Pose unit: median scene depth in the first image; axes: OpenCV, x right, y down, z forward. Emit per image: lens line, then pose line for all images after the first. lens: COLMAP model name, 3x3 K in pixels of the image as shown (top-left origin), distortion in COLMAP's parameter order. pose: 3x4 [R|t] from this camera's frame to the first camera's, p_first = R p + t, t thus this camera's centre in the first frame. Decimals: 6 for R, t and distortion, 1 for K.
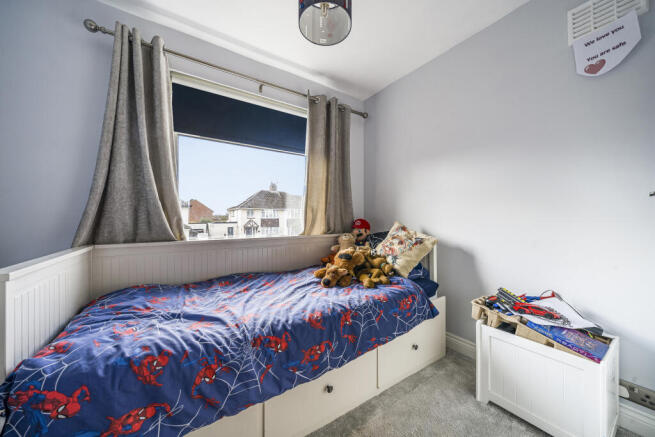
lens RADIAL K [[227.2, 0, 329.5], [0, 227.2, 218.5], [0, 0, 1]] dist [-0.002164, -0.000769]
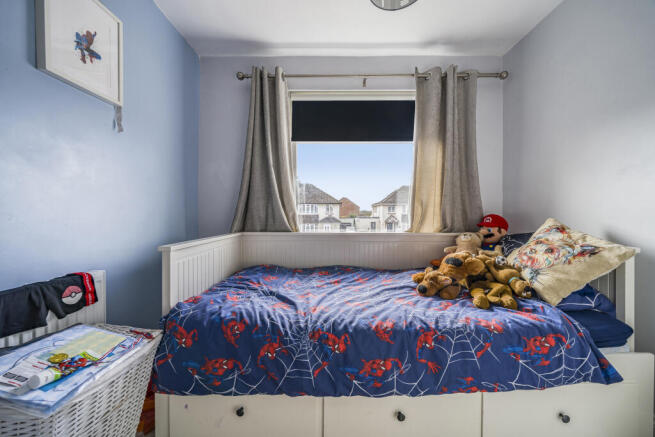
lens RADIAL K [[227.2, 0, 332.1], [0, 227.2, 215.5], [0, 0, 1]] dist [-0.002164, -0.000769]
pose [[0.831329, 0.006380, -0.555744, 0.189458], [-0.002716, 0.999969, 0.007417, 0.002438], [0.555774, -0.004657, 0.831320, 0.127199]]
